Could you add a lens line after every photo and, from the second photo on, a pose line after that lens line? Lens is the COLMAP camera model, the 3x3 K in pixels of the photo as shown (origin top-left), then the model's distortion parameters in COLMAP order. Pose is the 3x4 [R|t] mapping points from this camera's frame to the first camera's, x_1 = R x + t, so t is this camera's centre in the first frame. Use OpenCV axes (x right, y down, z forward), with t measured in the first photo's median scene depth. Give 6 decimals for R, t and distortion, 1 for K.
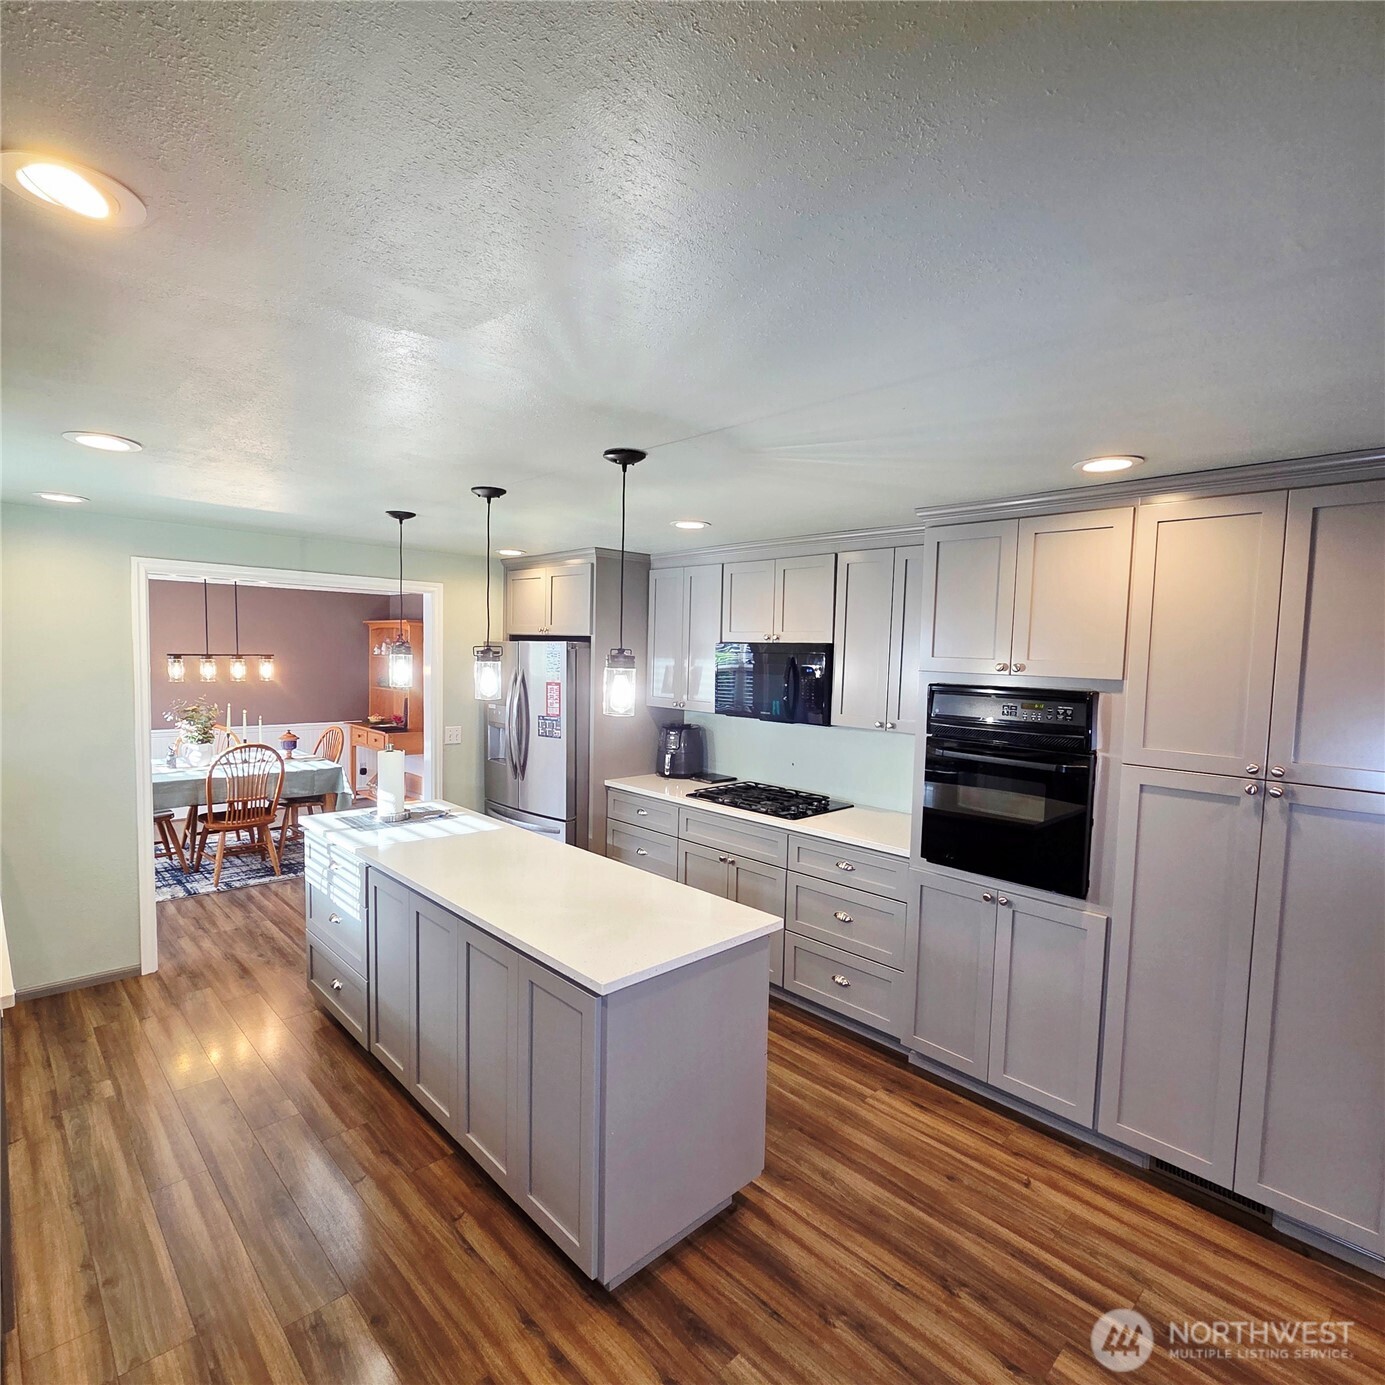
lens RADIAL K [[753.2, 0, 694.0], [0, 753.2, 700.5], [0, 0, 1]] dist [-0.000370, -0.000982]
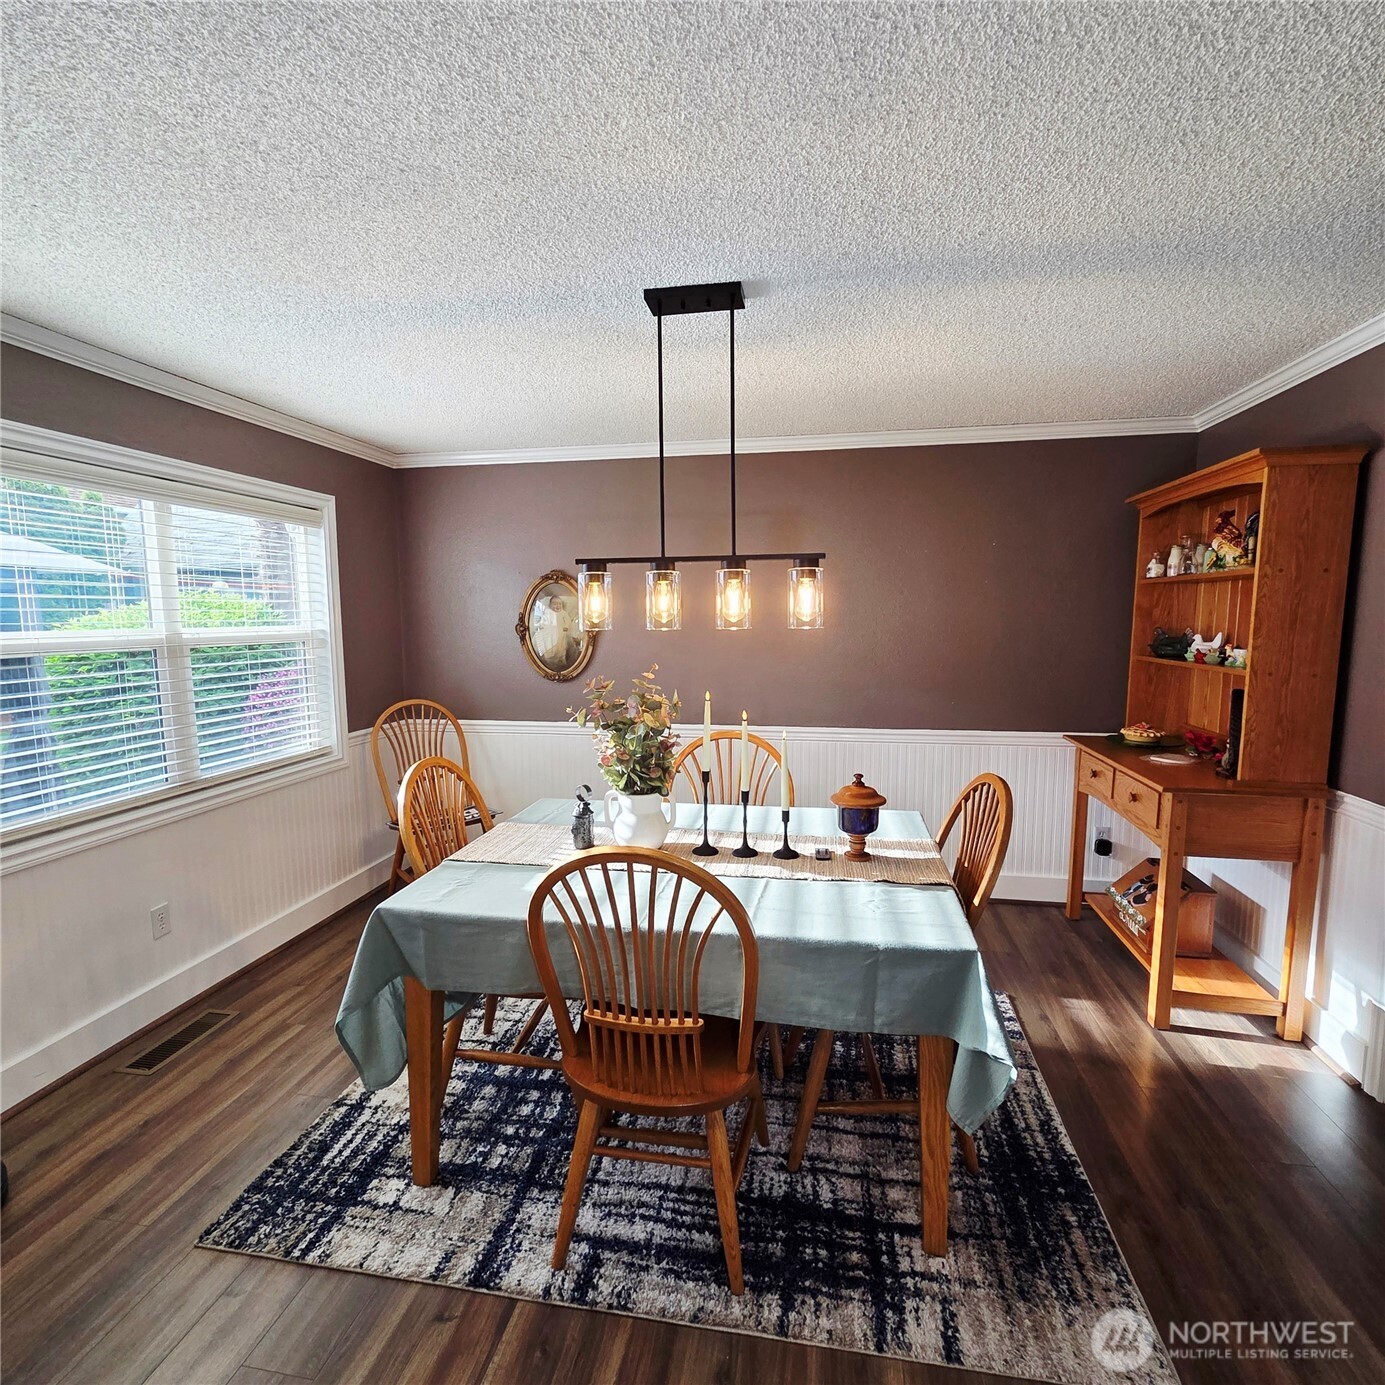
lens RADIAL K [[753.2, 0, 694.0], [0, 753.2, 700.5], [0, 0, 1]] dist [-0.000370, -0.000982]
pose [[0.583978, 0.065803, -0.809098, -0.384241], [-0.036751, 0.997830, 0.054627, -0.013977], [0.810937, -0.002166, 0.585130, 0.925035]]
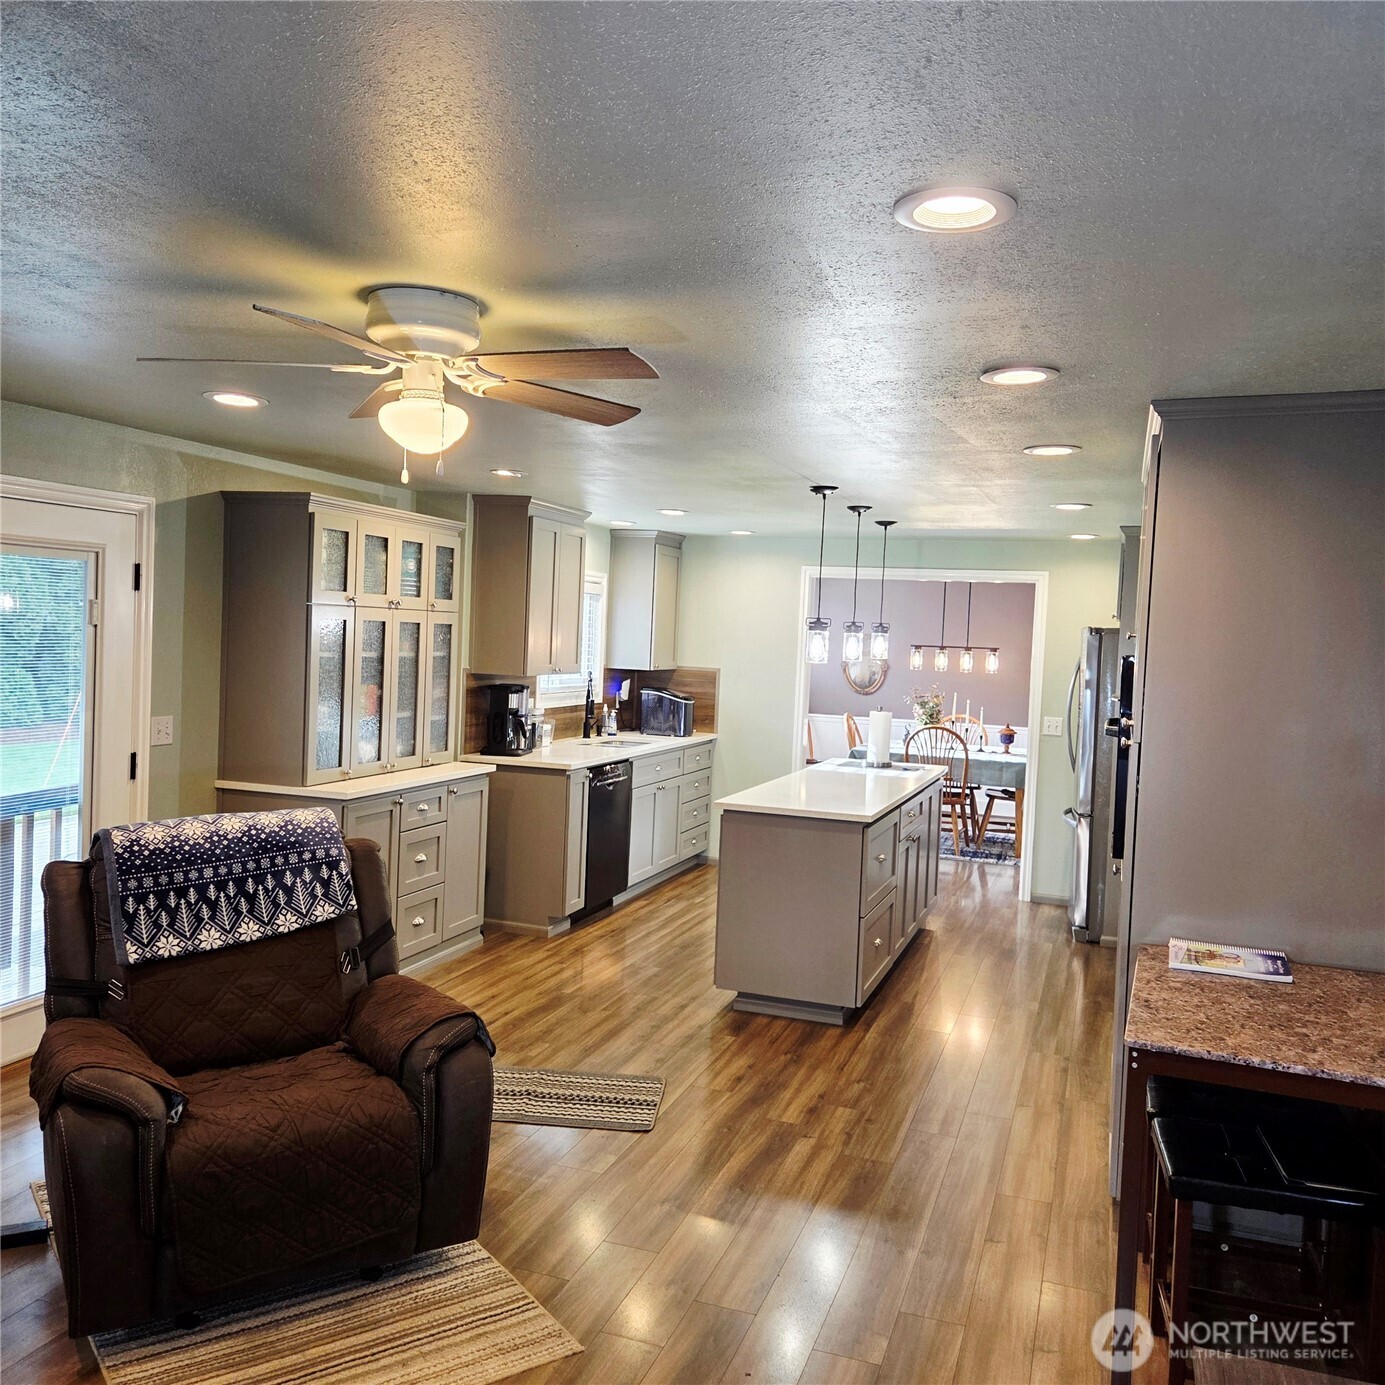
lens RADIAL K [[1237.0, 0, 692.5], [0, 1237.0, 692.5], [0, 0, 1]] dist [0.041791, -0.005081]
pose [[0.448981, 0.037679, -0.892747, 0.925728], [-0.089735, 0.995961, -0.003094, 0.050341], [0.889024, 0.081500, 0.450549, -0.142997]]
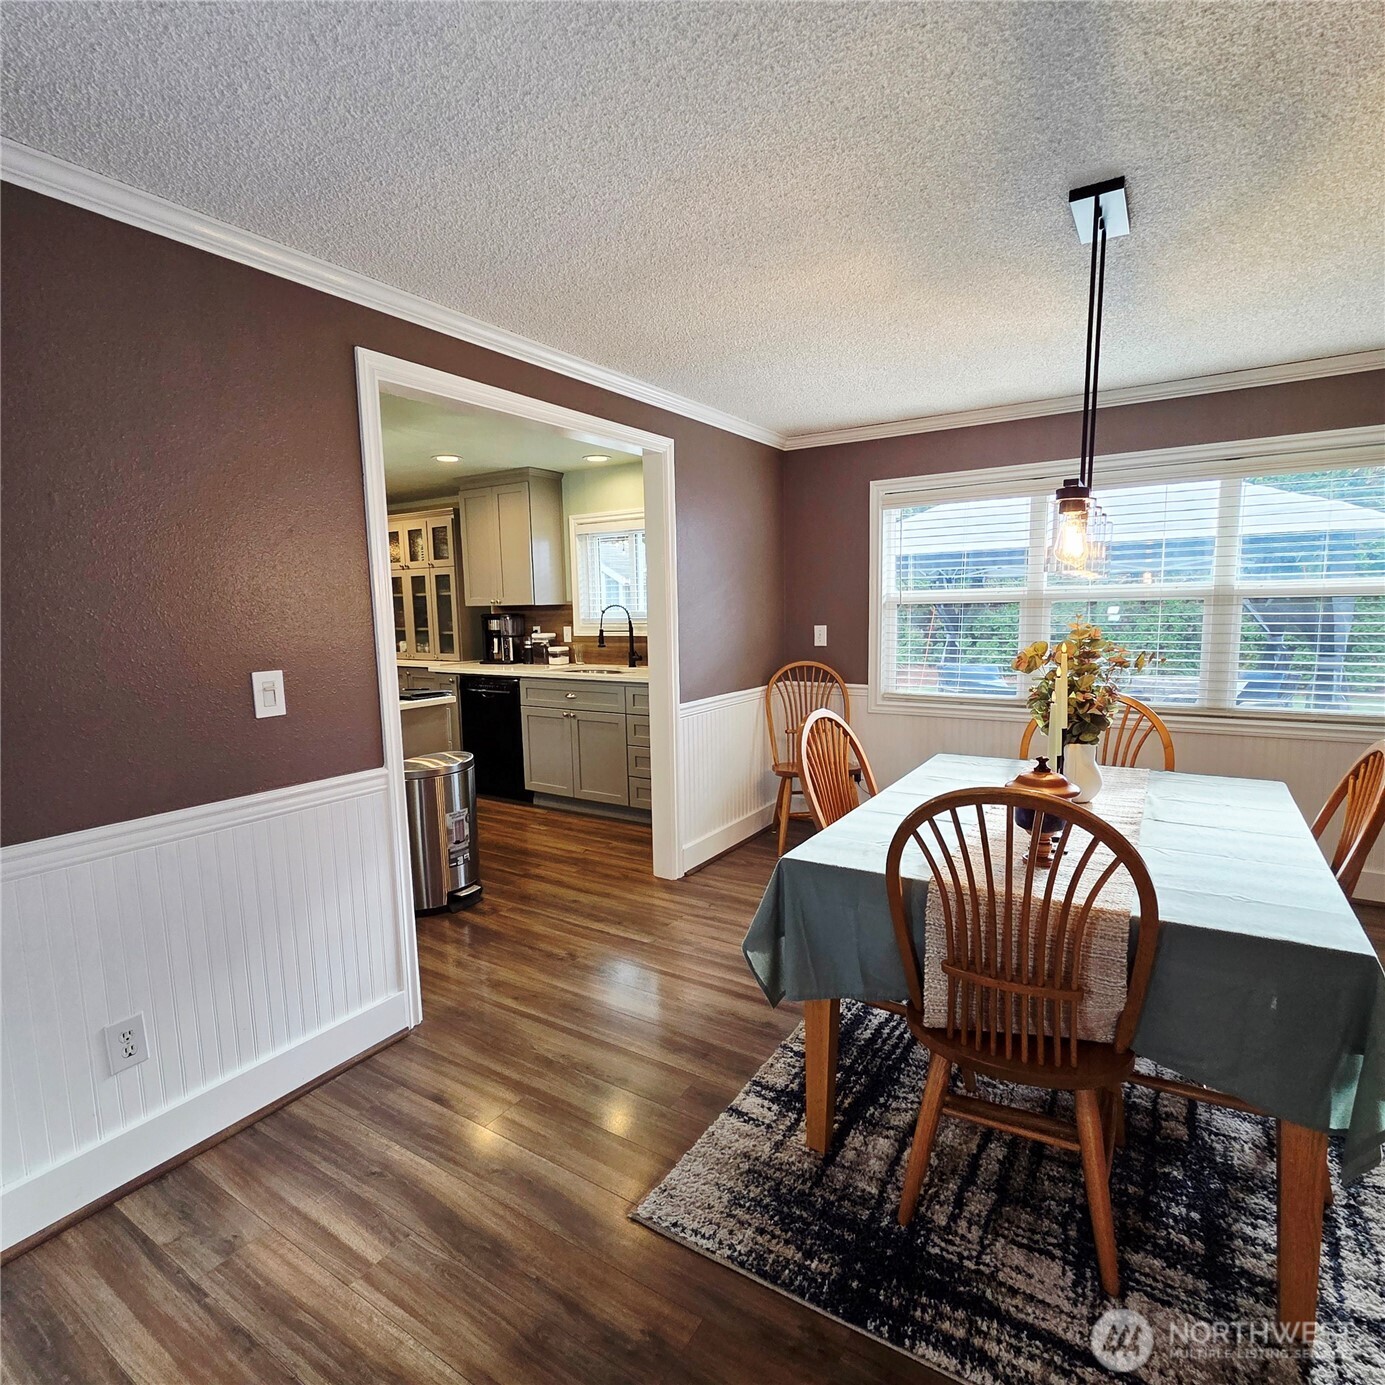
lens RADIAL K [[753.2, 0, 694.0], [0, 753.2, 700.5], [0, 0, 1]] dist [-0.000370, -0.000982]
pose [[-0.972913, 0.024374, -0.229883, -0.440826], [-0.020129, 0.981717, 0.189278, -0.041388], [0.230294, 0.188779, -0.954635, 1.540954]]
